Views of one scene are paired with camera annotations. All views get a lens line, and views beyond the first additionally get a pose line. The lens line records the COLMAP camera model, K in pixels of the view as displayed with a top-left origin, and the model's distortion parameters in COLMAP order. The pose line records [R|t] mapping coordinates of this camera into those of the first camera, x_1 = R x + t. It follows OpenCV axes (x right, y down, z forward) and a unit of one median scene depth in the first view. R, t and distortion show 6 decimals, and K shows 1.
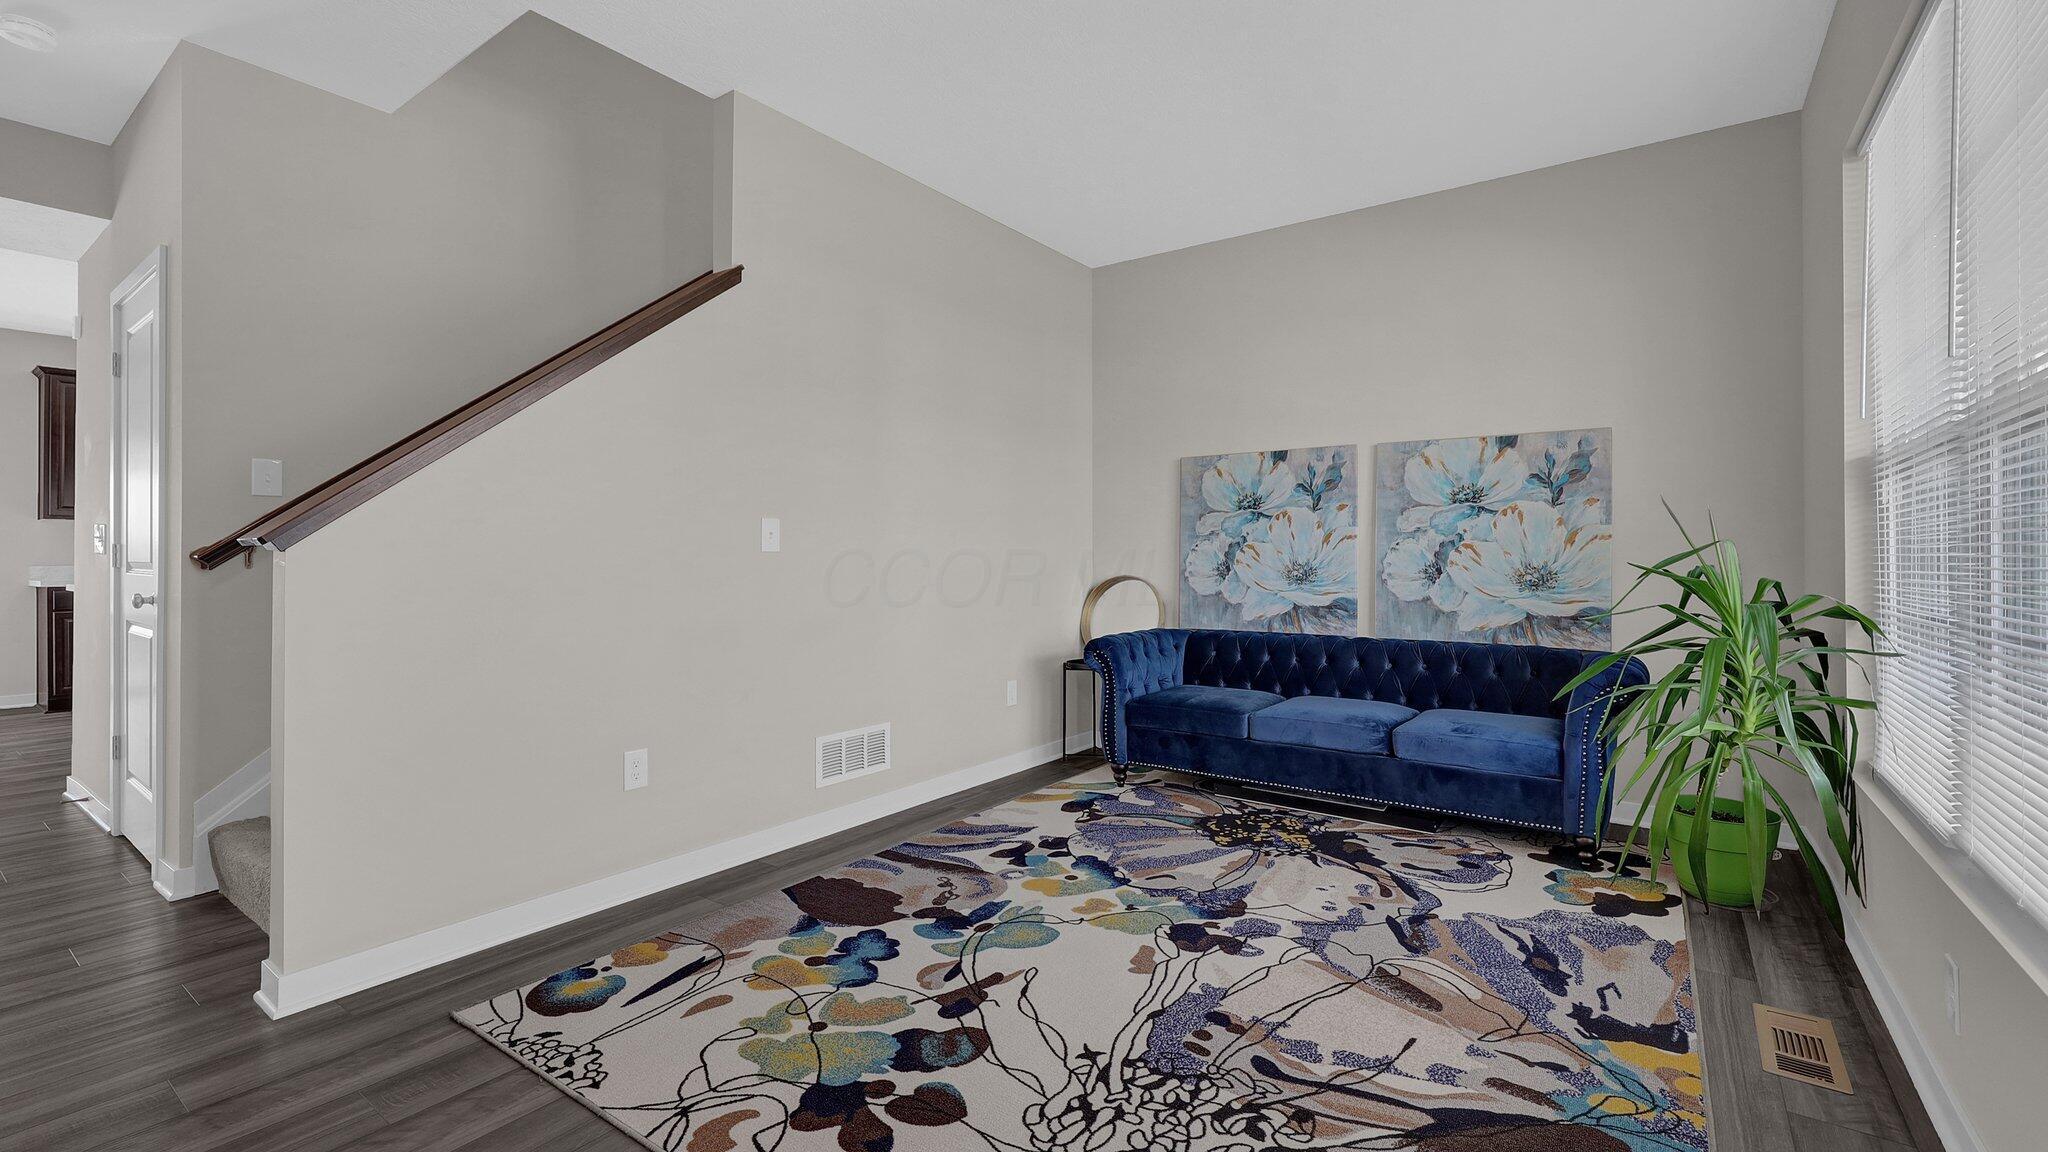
lens RADIAL K [[870.8, 0, 1027.9], [0, 870.8, 551.3], [0, 0, 1]] dist [0.000904, 0.000478]
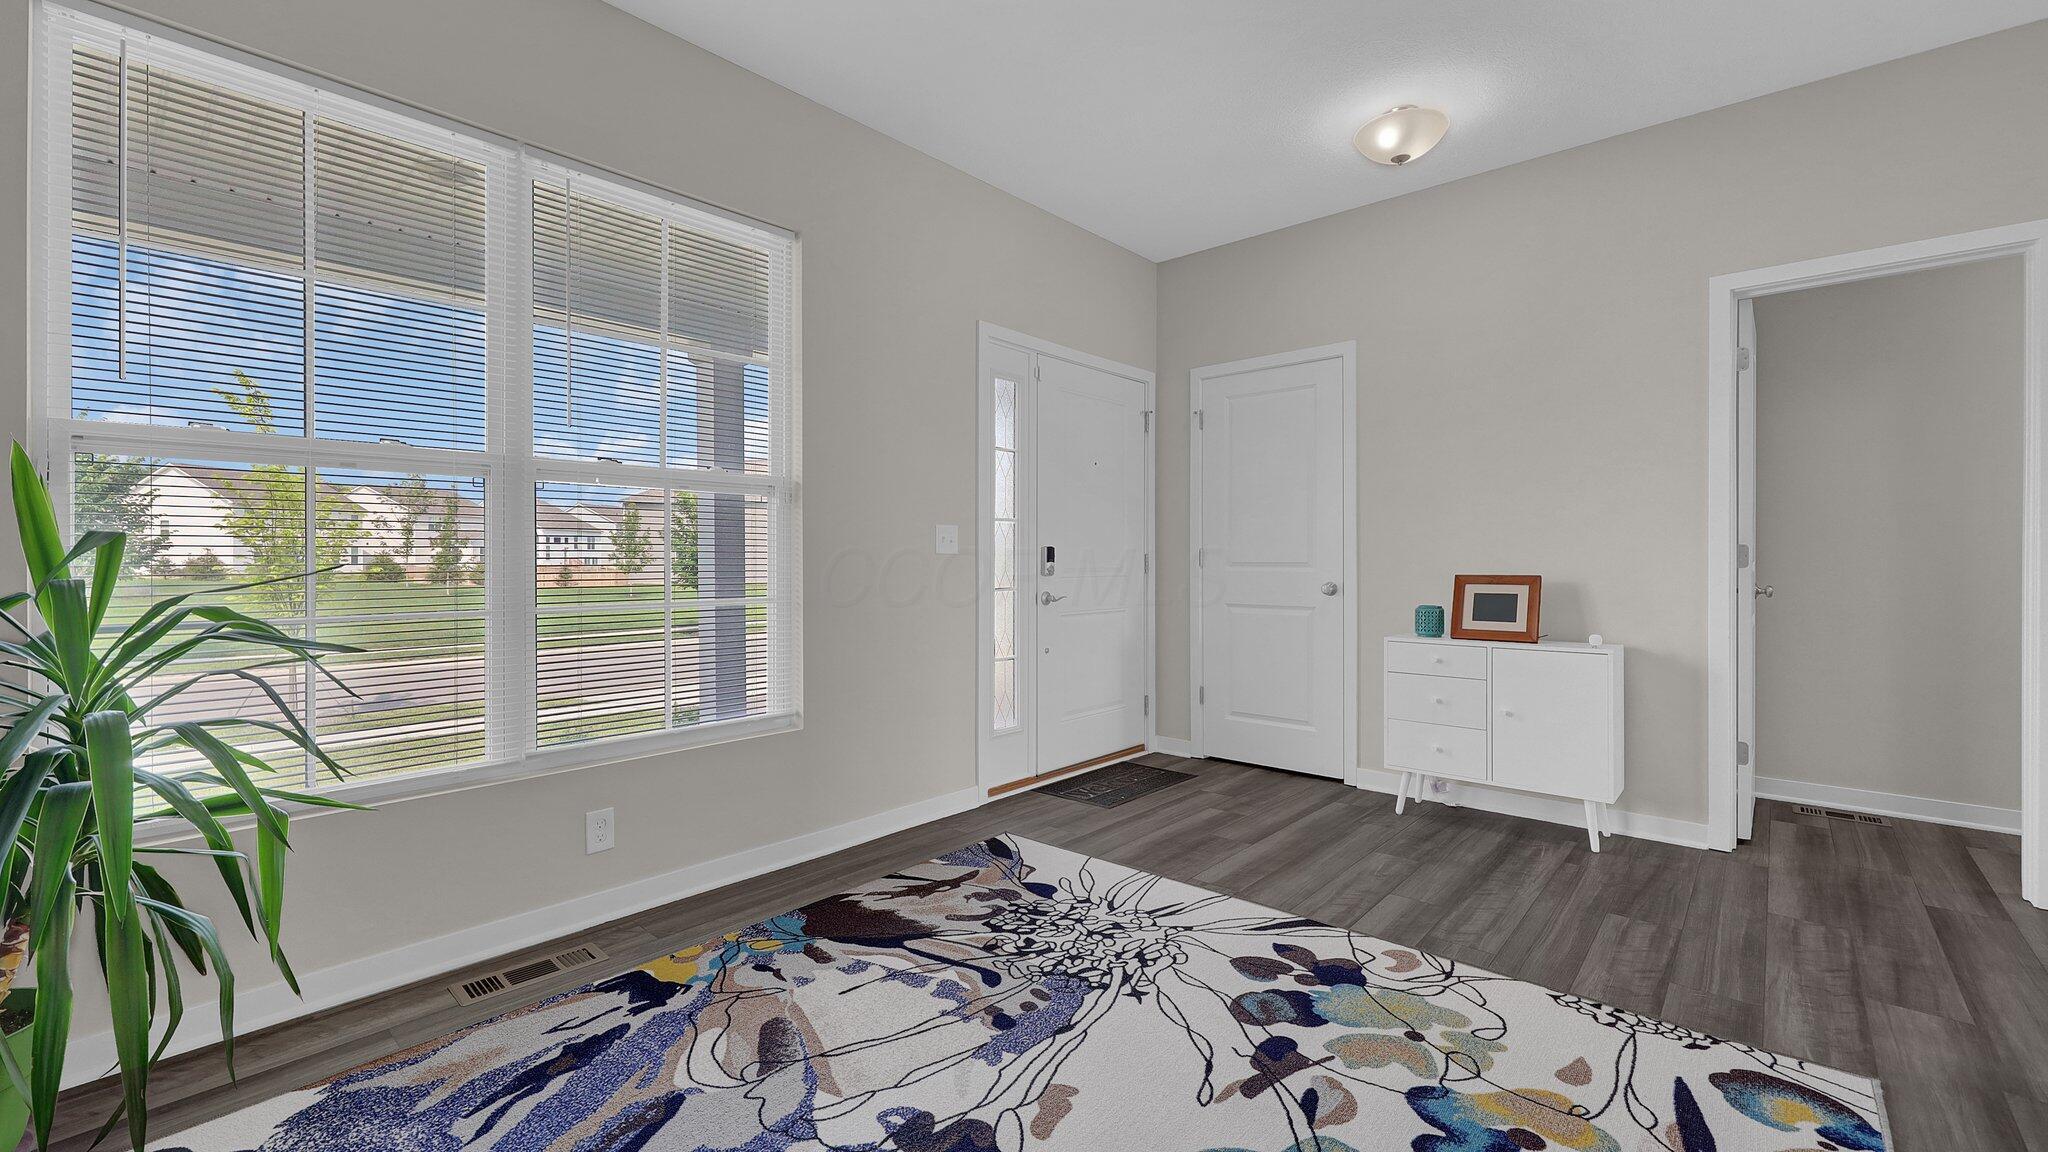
lens RADIAL K [[843.9, 0, 1020.5], [0, 843.9, 556.7], [0, 0, 1]] dist [0.000224, 0.000491]
pose [[-0.994275, 0.003945, 0.106779, 0.081970], [0.002760, 0.999933, -0.011248, 0.013643], [-0.106816, -0.010889, -0.994219, 1.702550]]
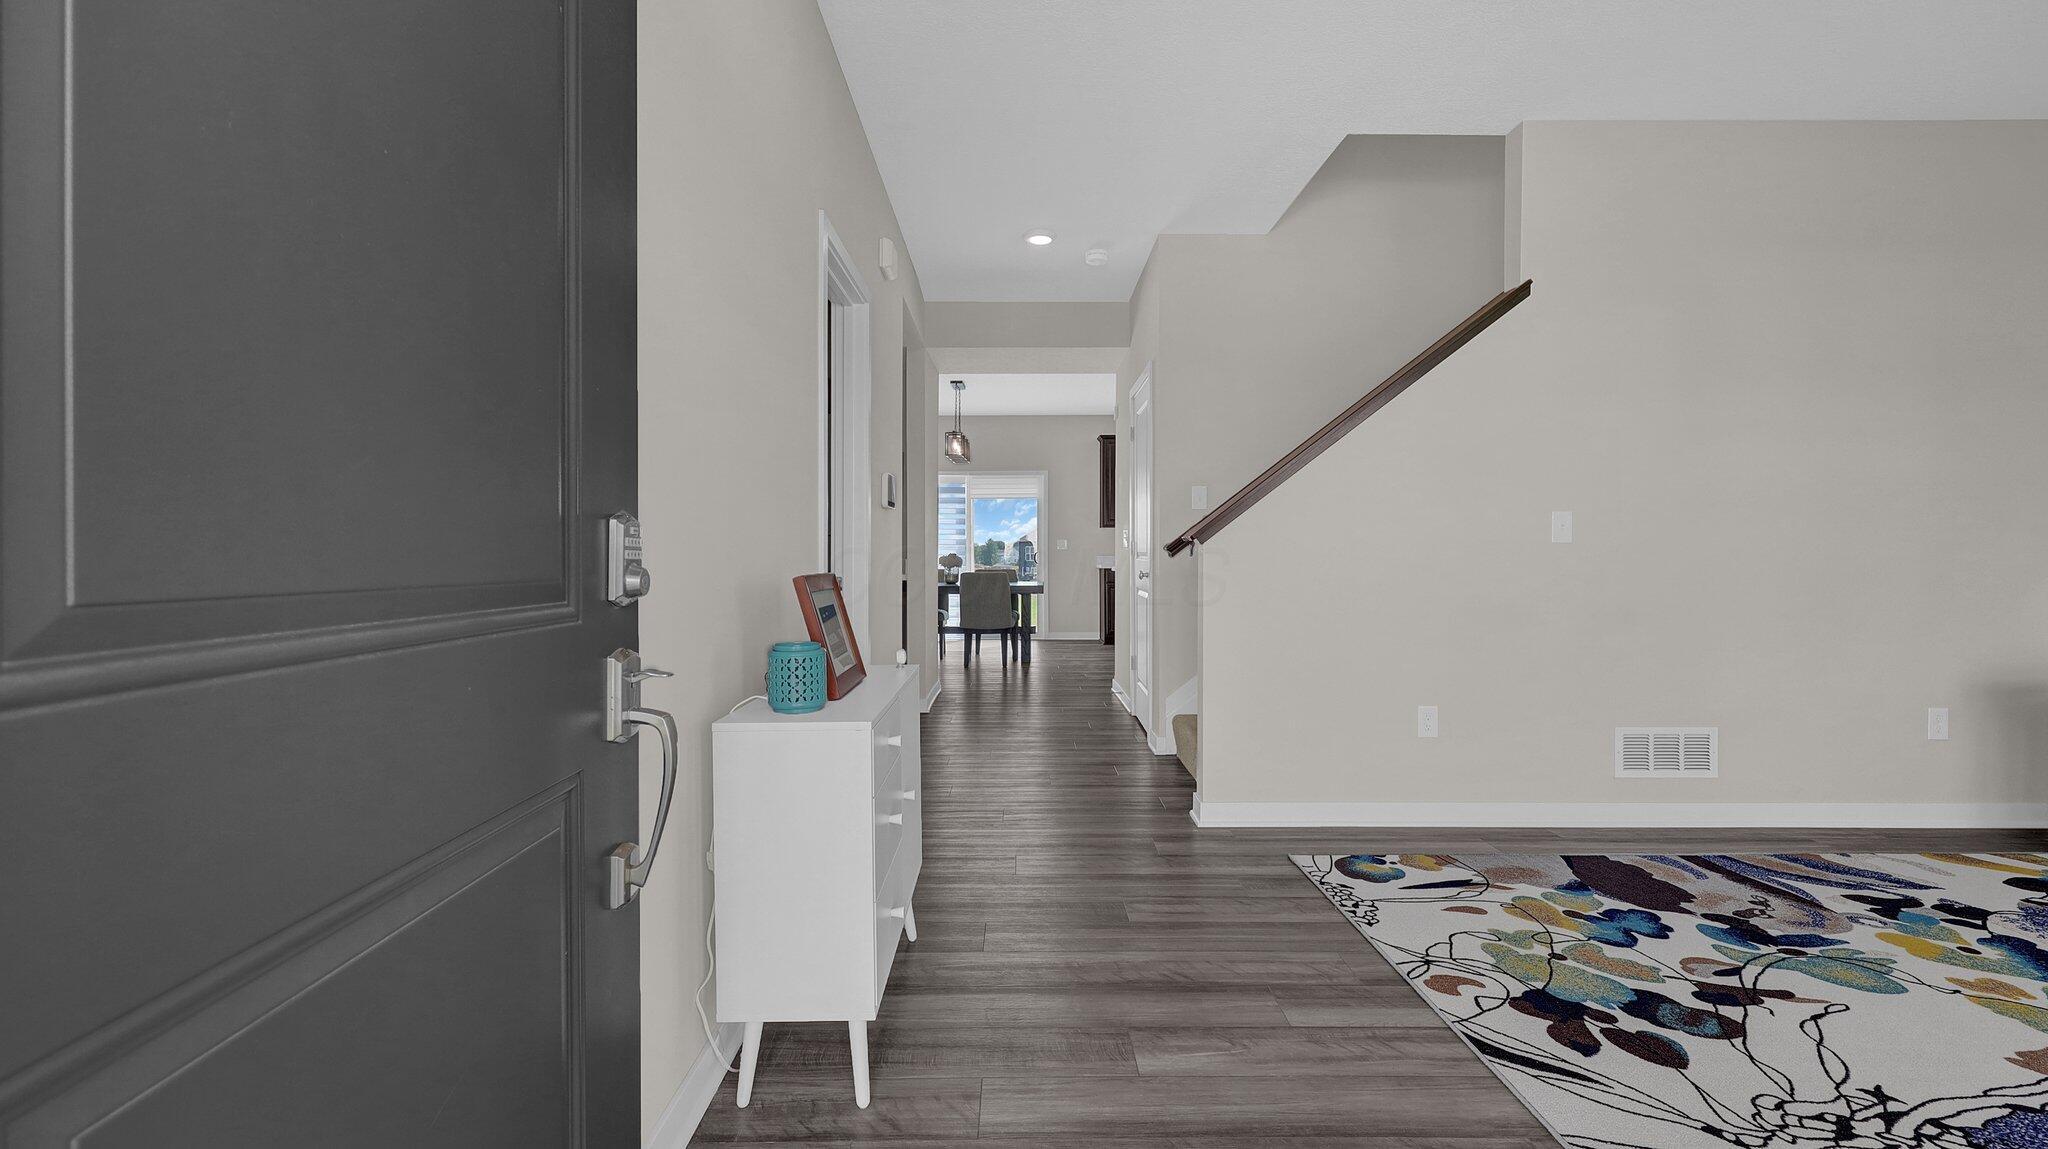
lens RADIAL K [[843.9, 0, 1020.5], [0, 843.9, 555.2], [0, 0, 1]] dist [0.000224, 0.000491]
pose [[0.588504, 0.004544, -0.808482, 0.202703], [0.005045, 0.999944, 0.009292, 0.003653], [0.808479, -0.009547, 0.588448, -0.186370]]
